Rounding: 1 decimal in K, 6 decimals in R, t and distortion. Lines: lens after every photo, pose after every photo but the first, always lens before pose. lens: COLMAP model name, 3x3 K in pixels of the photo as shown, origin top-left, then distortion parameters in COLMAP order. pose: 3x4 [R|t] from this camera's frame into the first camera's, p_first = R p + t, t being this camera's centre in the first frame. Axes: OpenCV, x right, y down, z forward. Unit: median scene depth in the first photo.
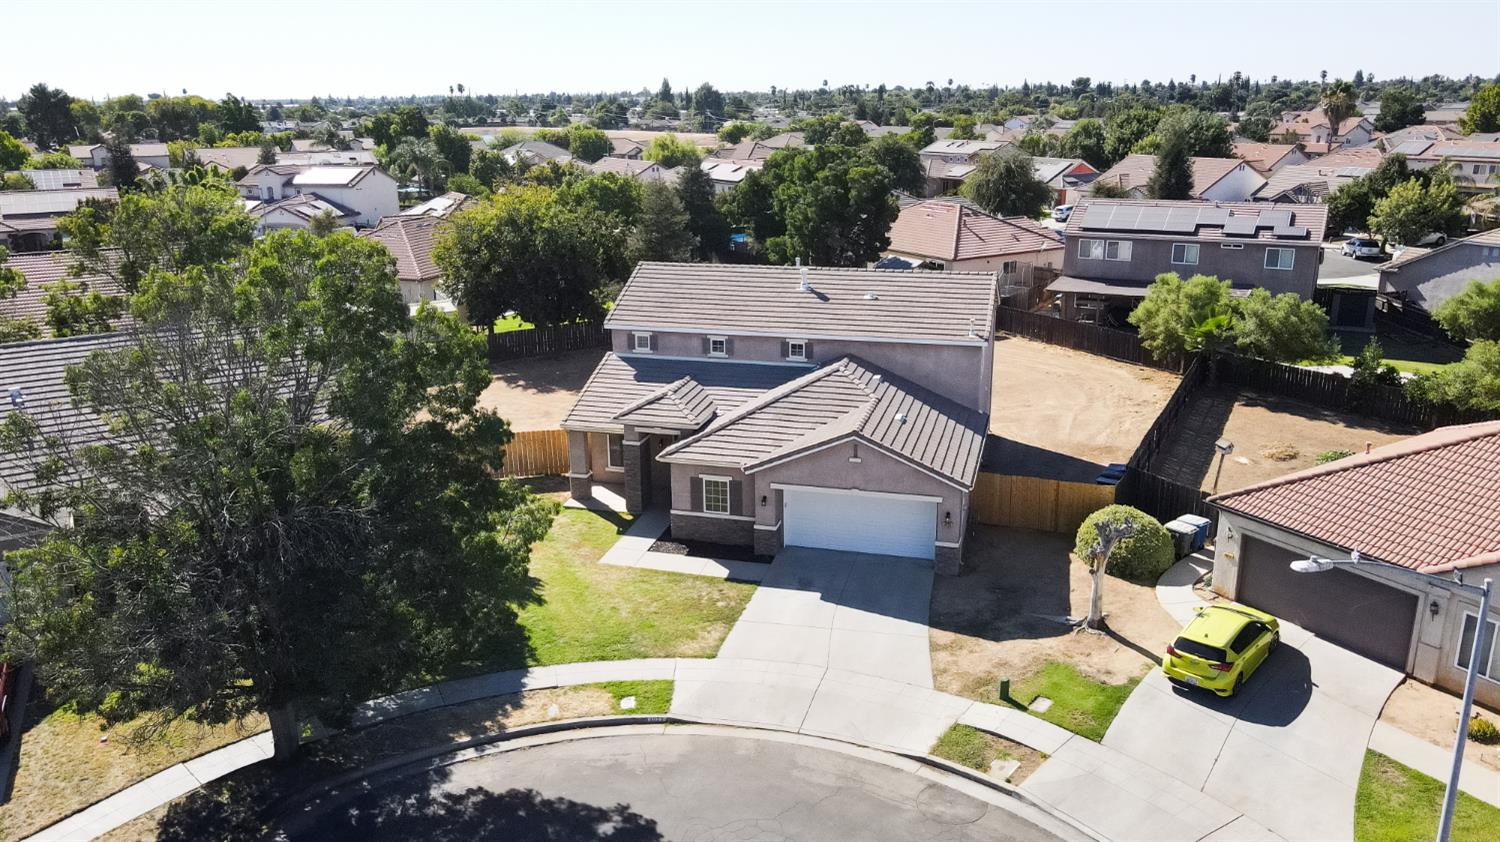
lens RADIAL K [[1105.9, 0, 744.1], [0, 1105.9, 416.6], [0, 0, 1]] dist [0.000834, 0.005235]
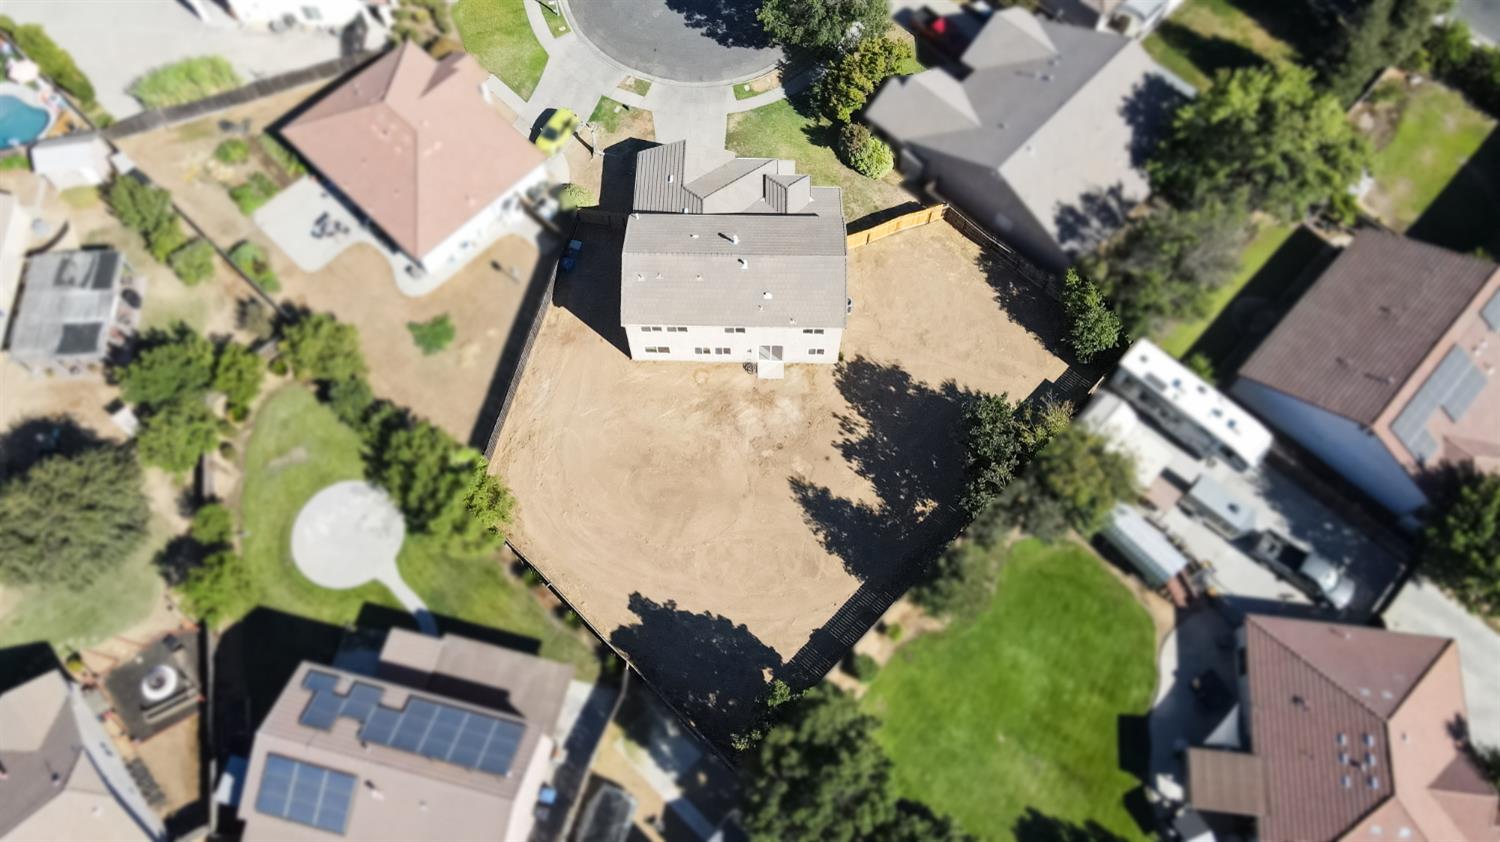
lens RADIAL K [[1105.9, 0, 744.1], [0, 1105.9, 416.6], [0, 0, 1]] dist [0.000834, 0.005235]
pose [[-0.969580, 0.231926, -0.078265, 0.330487], [-0.045990, 0.141438, 0.988878, -2.459683], [0.240416, 0.962396, -0.126469, 2.086255]]
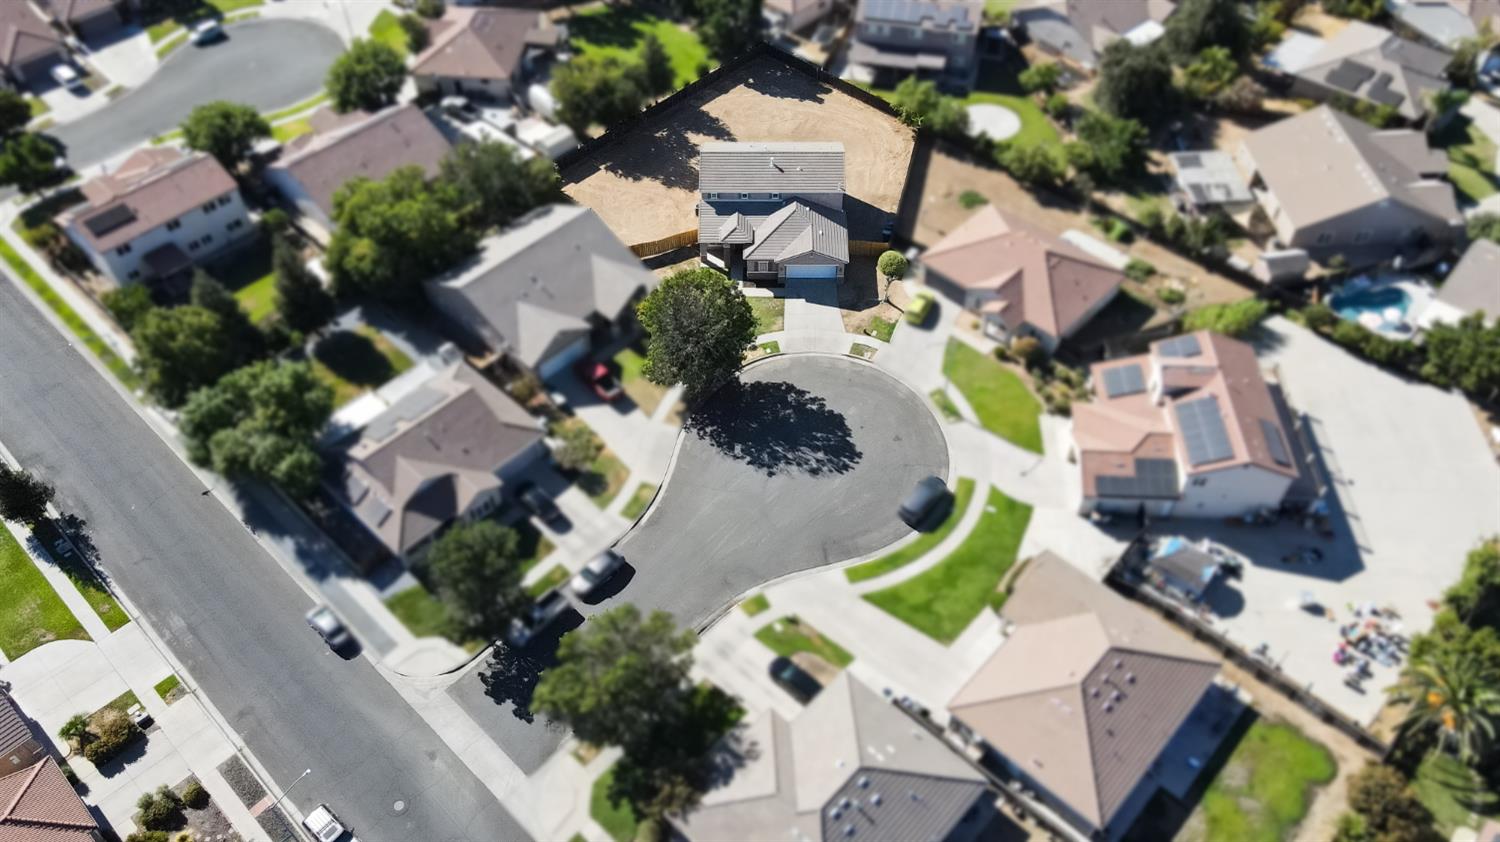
lens RADIAL K [[1105.9, 0, 744.1], [0, 1105.9, 416.6], [0, 0, 1]] dist [0.000834, 0.005235]
pose [[0.968852, -0.186546, 0.162868, -0.758746], [0.072297, 0.842101, 0.534452, -1.413843], [-0.236851, -0.506030, 0.829358, -1.990199]]
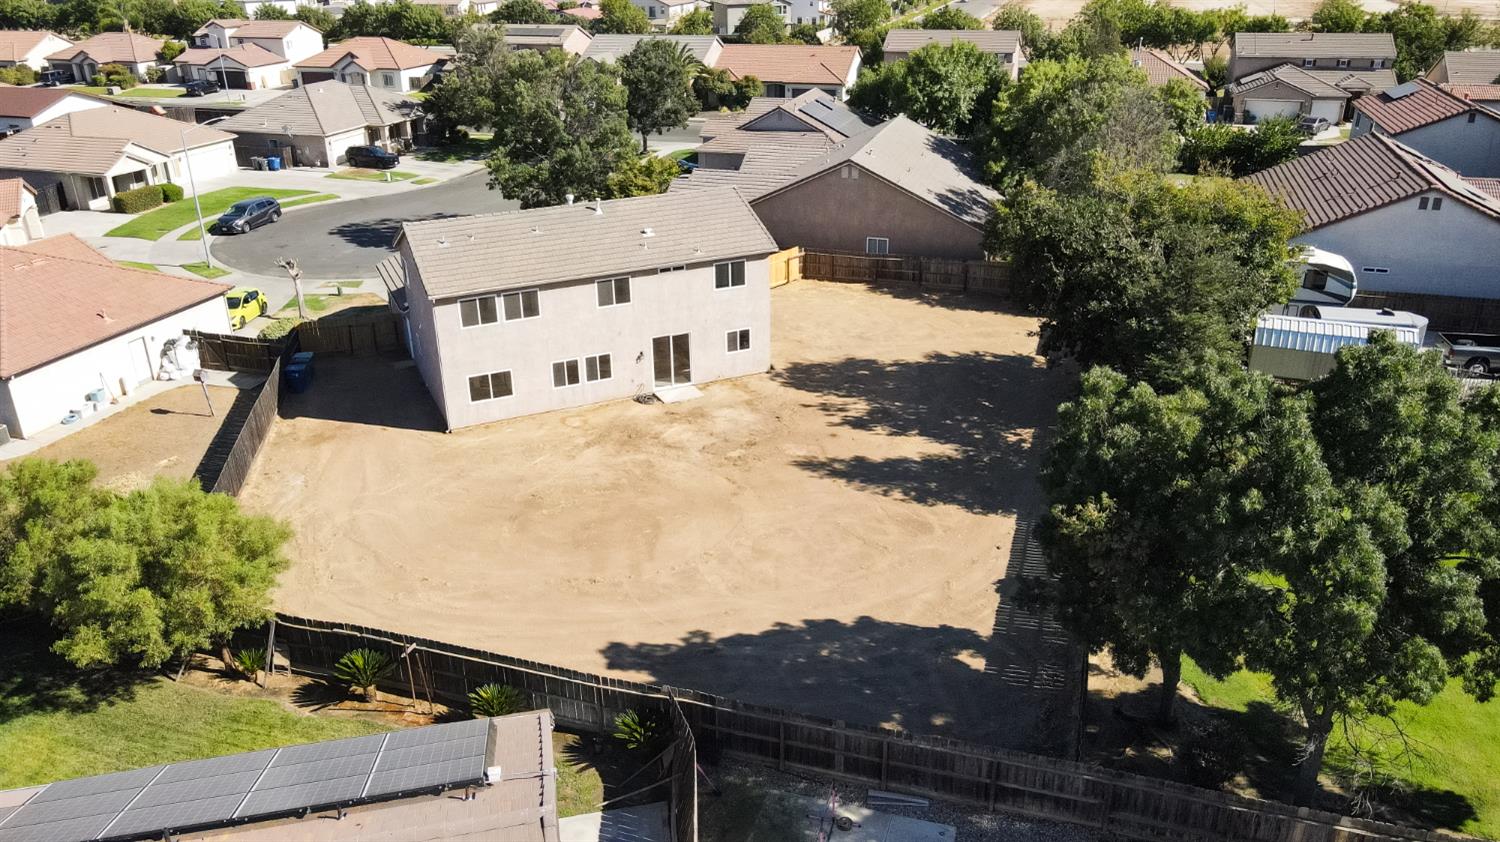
lens RADIAL K [[1105.9, 0, 744.1], [0, 1105.9, 416.6], [0, 0, 1]] dist [0.000834, 0.005235]
pose [[-0.761744, 0.279368, -0.584550, 0.891633], [-0.159611, 0.793524, 0.587235, -0.896739], [0.627909, 0.540623, -0.559872, 2.619215]]
